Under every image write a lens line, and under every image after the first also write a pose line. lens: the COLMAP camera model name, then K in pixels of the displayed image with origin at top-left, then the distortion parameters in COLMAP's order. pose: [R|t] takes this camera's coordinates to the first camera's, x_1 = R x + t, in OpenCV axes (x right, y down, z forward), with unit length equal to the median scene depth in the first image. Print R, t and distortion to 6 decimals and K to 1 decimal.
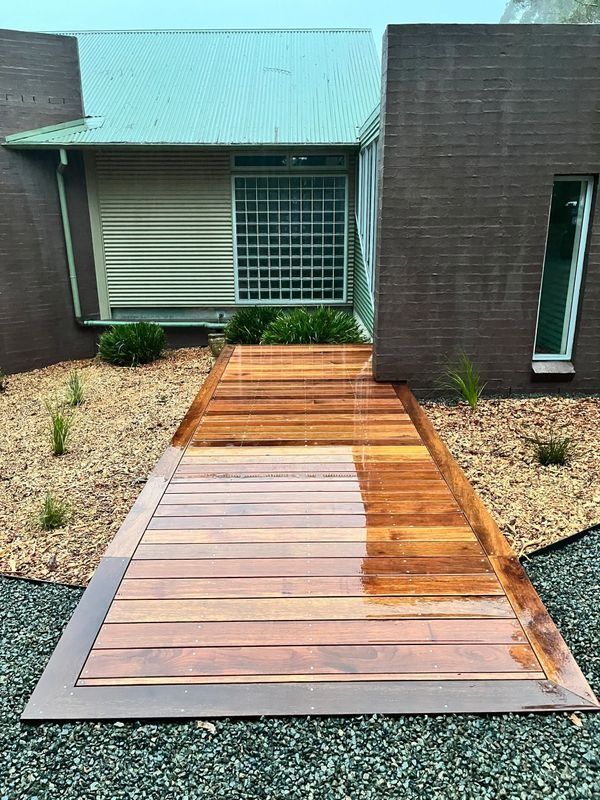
lens RADIAL K [[597.0, 0, 303.8], [0, 597.0, 395.3], [0, 0, 1]] dist [0.006403, -0.003780]
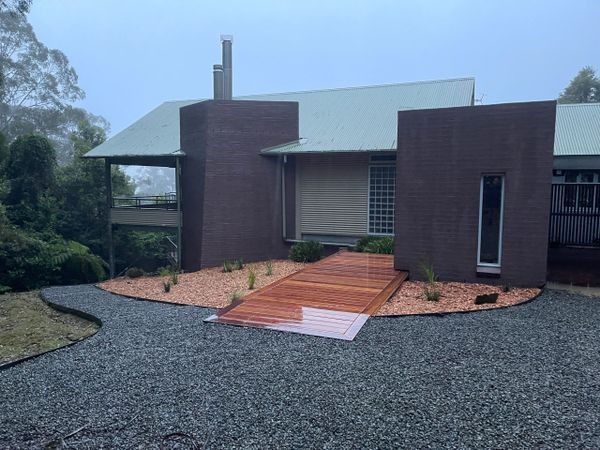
lens RADIAL K [[447.8, 0, 298.4], [0, 447.8, 226.1], [0, 0, 1]] dist [0.006403, -0.003780]
pose [[0.918699, 0.043767, -0.392526, 0.242844], [-0.117357, 0.979204, -0.165490, 0.071885], [0.377120, 0.198101, 0.904730, -0.309406]]
